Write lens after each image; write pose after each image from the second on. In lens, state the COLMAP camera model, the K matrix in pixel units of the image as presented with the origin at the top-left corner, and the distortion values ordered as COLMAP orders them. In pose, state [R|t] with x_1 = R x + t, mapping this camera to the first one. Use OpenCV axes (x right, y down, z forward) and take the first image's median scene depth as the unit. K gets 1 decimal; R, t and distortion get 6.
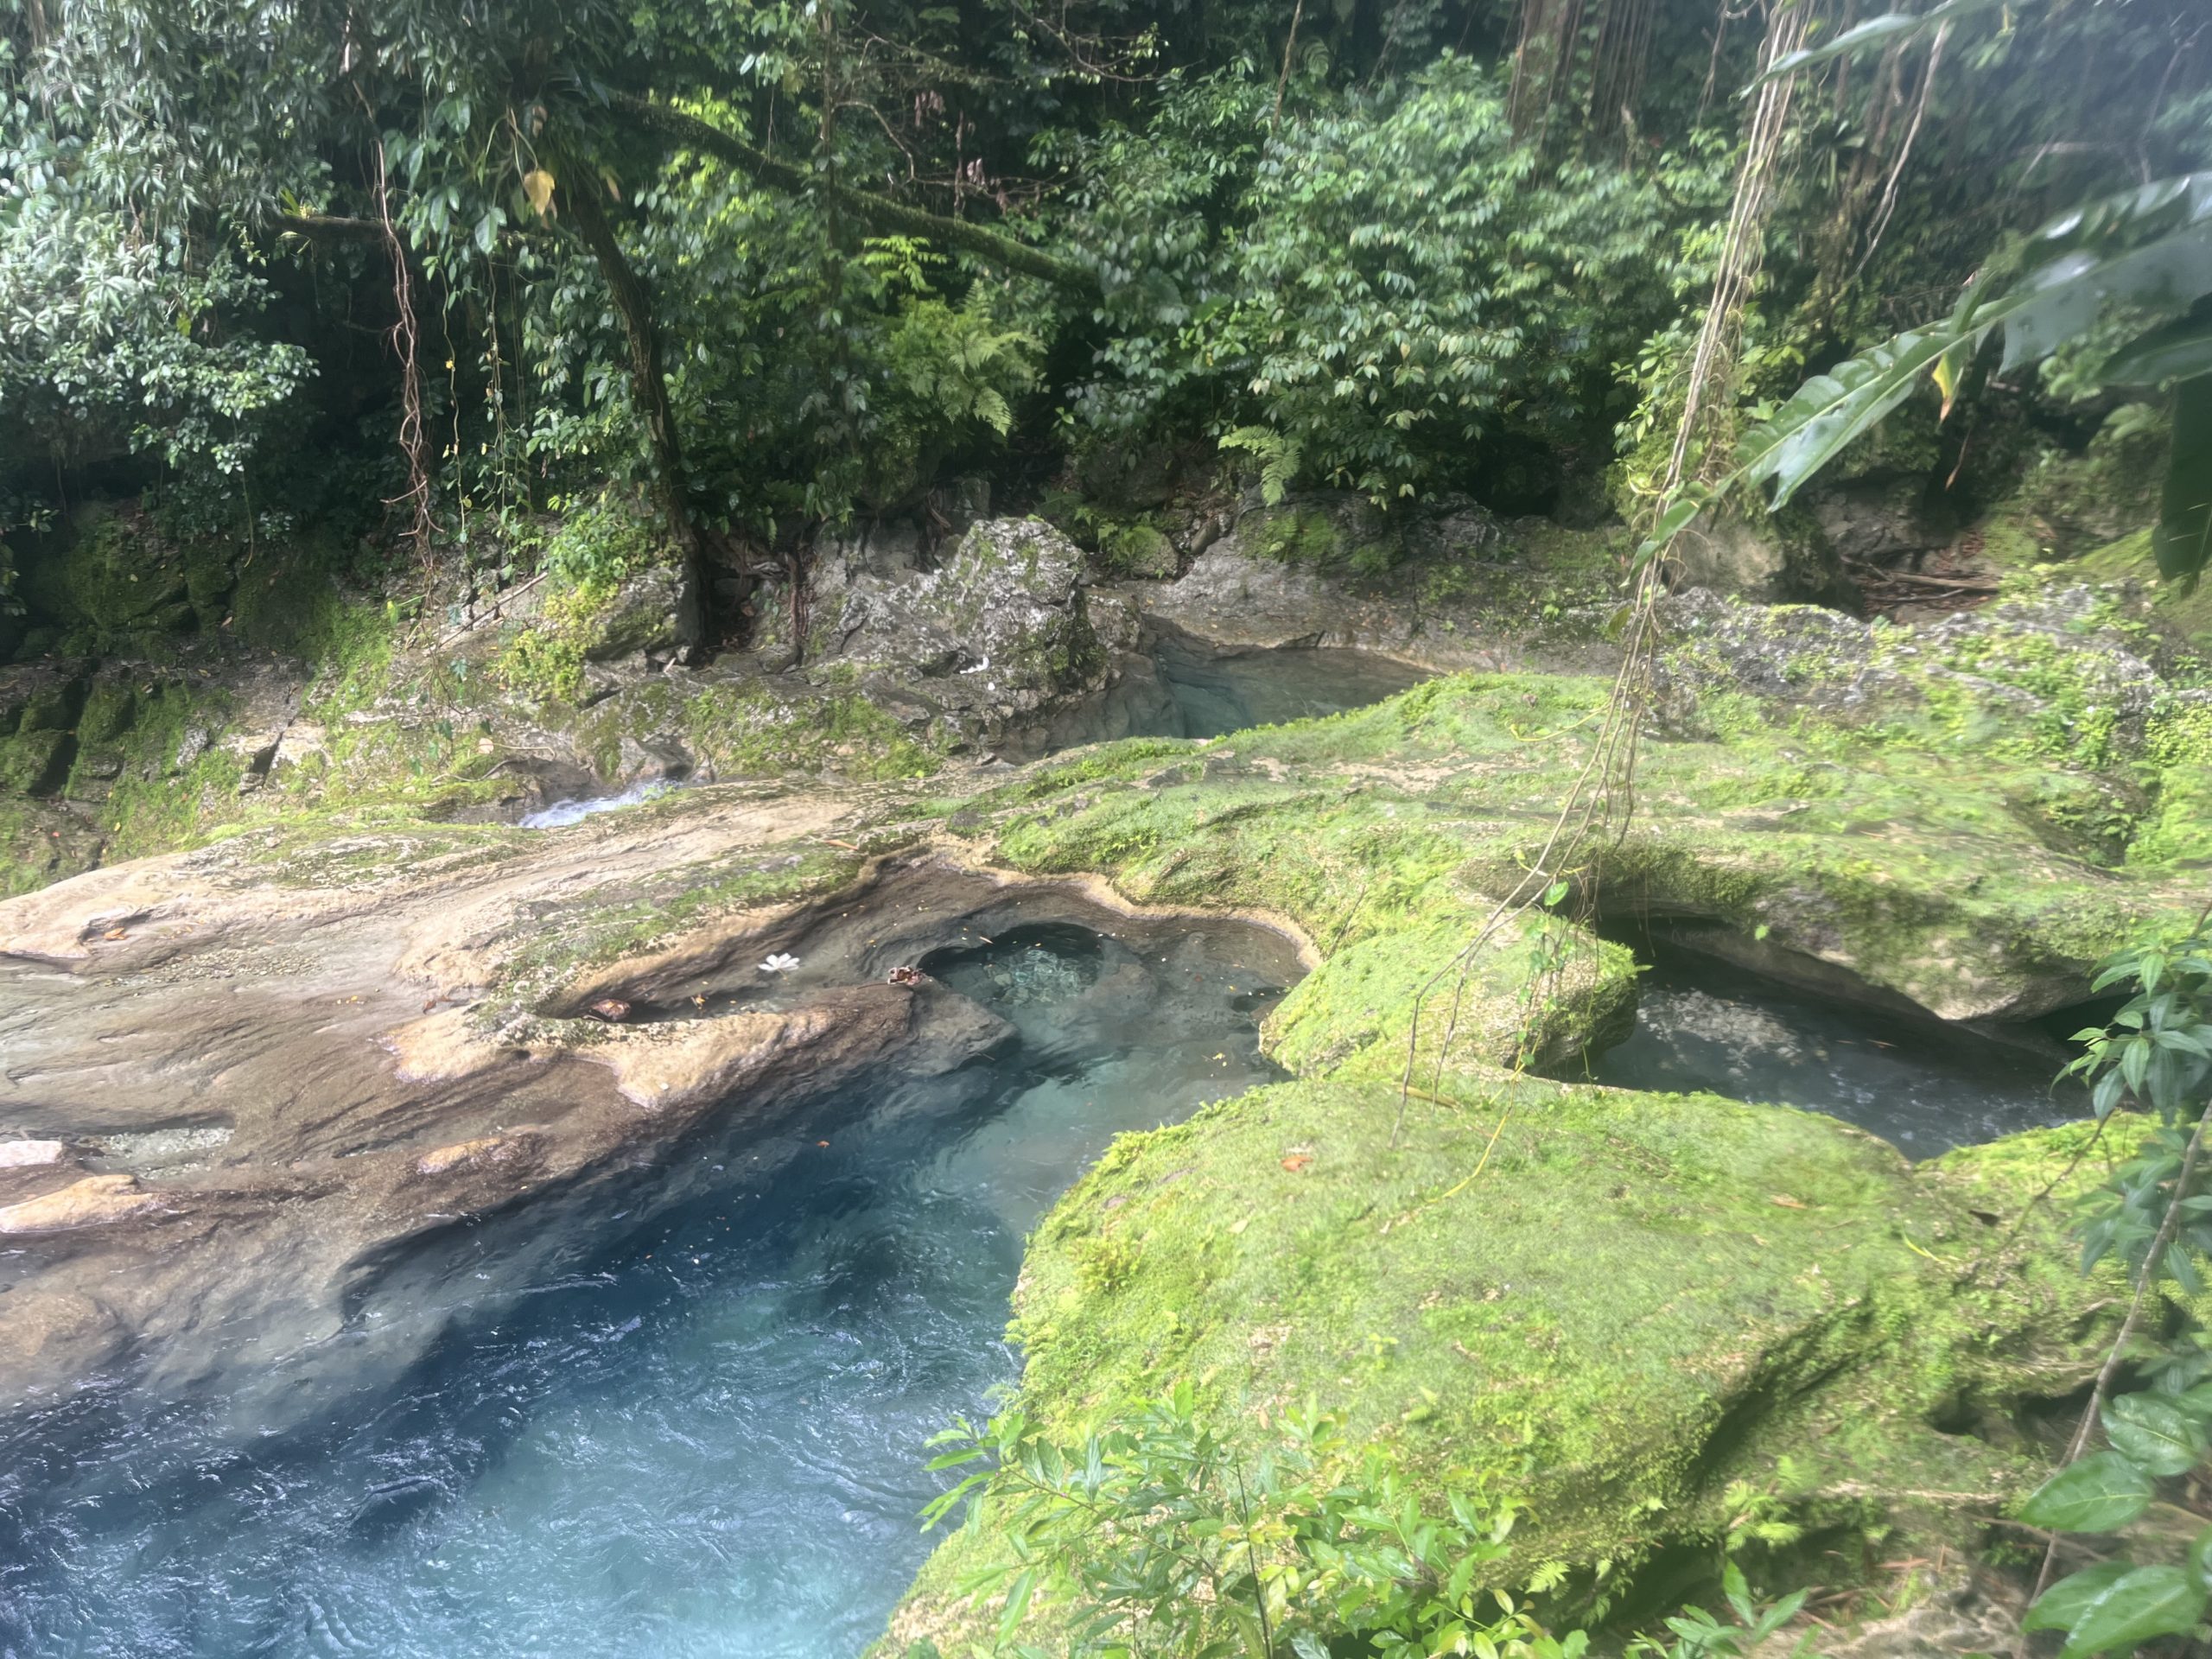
lens RADIAL K [[1669.6, 0, 1105.7], [0, 1669.6, 833.7], [0, 0, 1]] dist [0.033761, -0.016233]
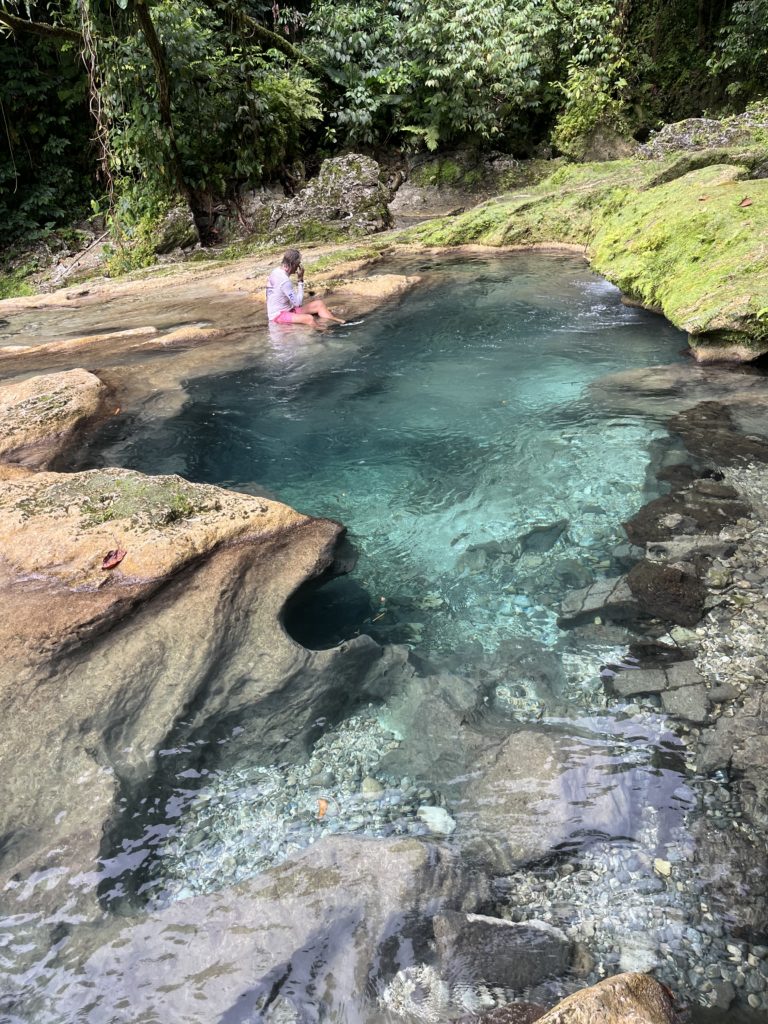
lens RADIAL K [[772.9, 0, 385.3], [0, 772.9, 511.7], [0, 0, 1]] dist [0.033761, -0.016233]
pose [[0.948854, -0.224073, 0.222414, -0.340309], [0.219617, 0.974552, 0.044902, 0.240540], [-0.226816, 0.006240, 0.973918, -0.009661]]
